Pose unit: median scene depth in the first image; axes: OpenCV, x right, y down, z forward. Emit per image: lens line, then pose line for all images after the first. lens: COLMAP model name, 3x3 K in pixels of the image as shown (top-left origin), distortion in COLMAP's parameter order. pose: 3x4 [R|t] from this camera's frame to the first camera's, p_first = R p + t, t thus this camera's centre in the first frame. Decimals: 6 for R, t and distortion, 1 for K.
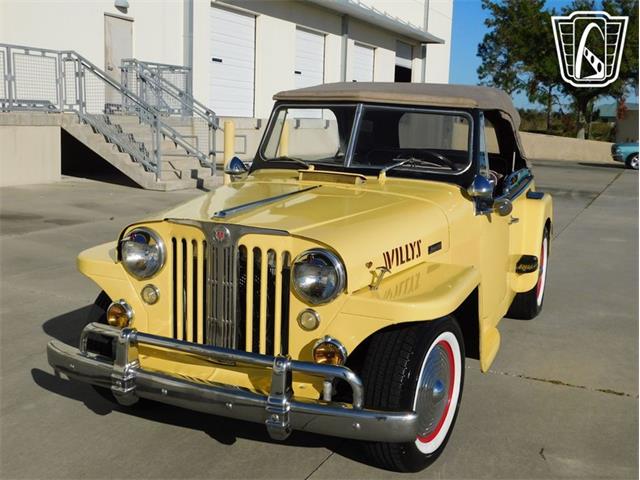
lens RADIAL K [[754.6, 0, 320.0], [0, 754.6, 240.0], [0, 0, 1]] dist [-0.011043, 0.018120]
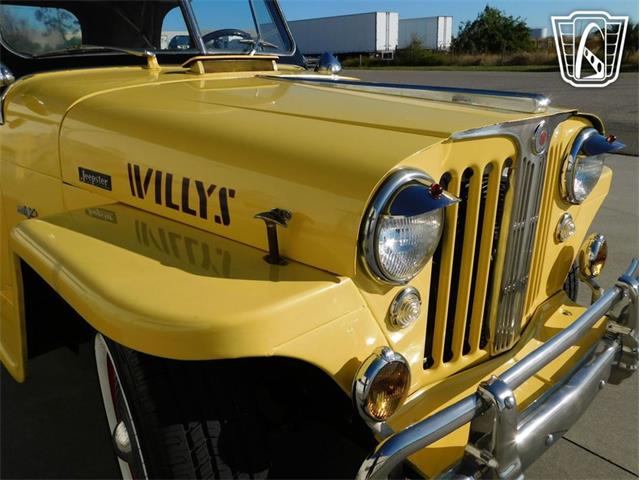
lens RADIAL K [[520.2, 0, 320.5], [0, 520.2, 235.6], [0, 0, 1]] dist [-0.002318, 0.013280]
pose [[0.413466, -0.337929, 0.845488, -0.400603], [0.183127, 0.940466, 0.286337, -0.057639], [-0.891914, 0.036441, 0.450735, 0.712870]]
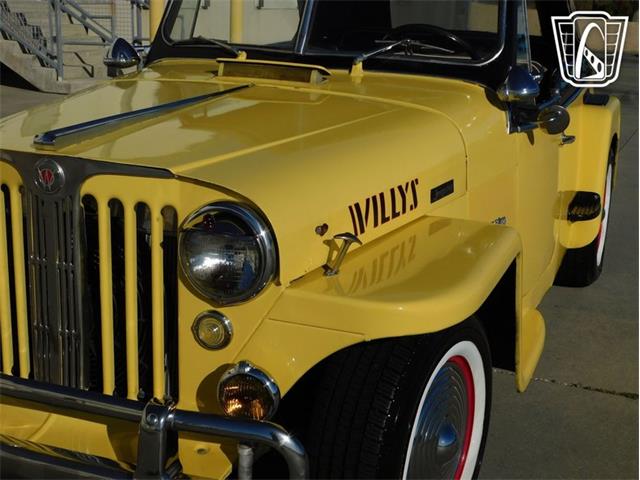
lens RADIAL K [[965.4, 0, 320.0], [0, 965.4, 240.0], [0, 0, 1]] dist [0.019790, 0.008357]
pose [[0.999712, -0.006754, 0.023035, 0.034596], [0.004764, 0.996334, 0.085415, -0.014314], [-0.023527, -0.085280, 0.996079, 0.218810]]
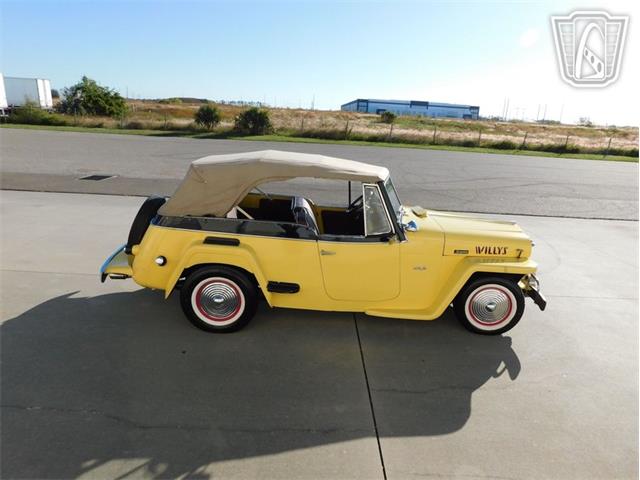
lens RADIAL K [[420.9, 0, 320.0], [0, 420.9, 236.0], [0, 0, 1]] dist [-0.061449, 0.045766]
pose [[-0.420969, -0.305028, 0.854250, -0.904221], [0.078981, 0.925860, 0.369520, -0.478000], [-0.903630, 0.223026, -0.365667, 1.691143]]
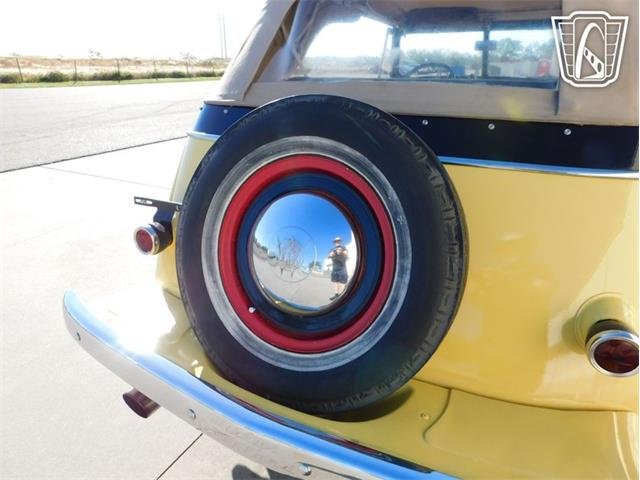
lens RADIAL K [[420.9, 0, 320.0], [0, 420.9, 236.0], [0, 0, 1]] dist [-0.061449, 0.045766]
pose [[-0.996971, -0.061669, 0.047389, 0.295881], [-0.028030, 0.853280, 0.520699, -0.247676], [-0.072547, 0.517794, -0.852424, 1.901516]]
